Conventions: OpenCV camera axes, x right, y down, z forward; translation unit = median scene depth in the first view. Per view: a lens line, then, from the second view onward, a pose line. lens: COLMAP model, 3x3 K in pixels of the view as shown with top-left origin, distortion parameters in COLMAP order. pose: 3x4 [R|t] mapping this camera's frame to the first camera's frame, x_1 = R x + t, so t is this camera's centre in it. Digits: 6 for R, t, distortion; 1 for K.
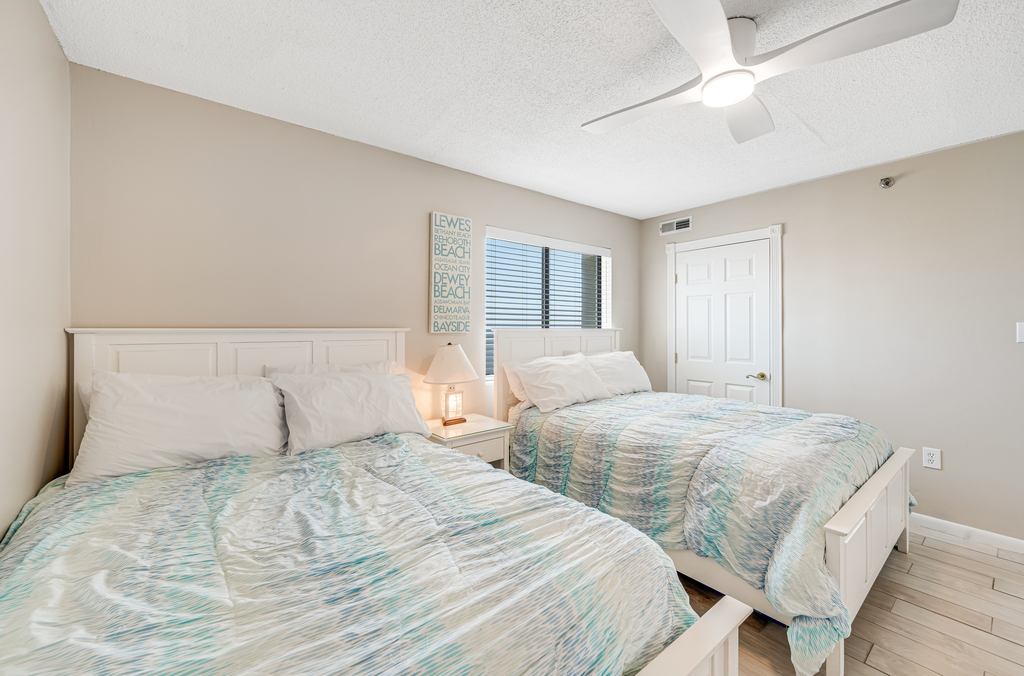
lens RADIAL K [[404.0, 0, 513.2], [0, 404.0, 328.5], [0, 0, 1]] dist [0.001103, -0.000481]
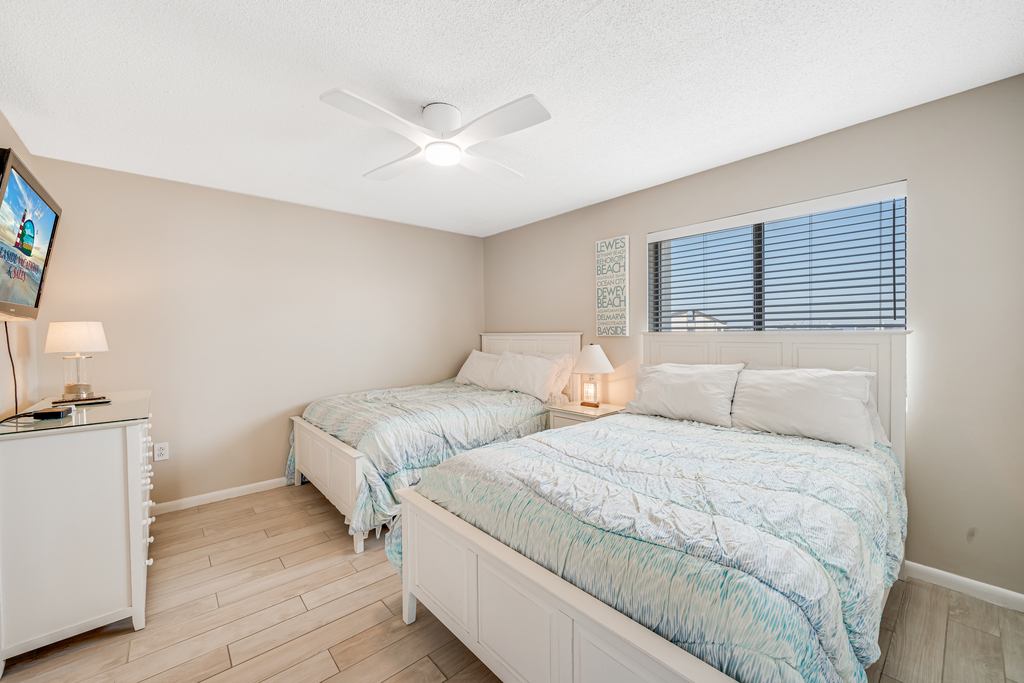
lens RADIAL K [[404.0, 0, 516.1], [0, 404.0, 332.4], [0, 0, 1]] dist [0.001103, -0.000481]
pose [[0.069942, -0.000417, -0.997551, 1.033801], [0.010165, 0.999948, 0.000295, -0.003125], [0.997499, -0.010161, 0.069942, 0.627846]]
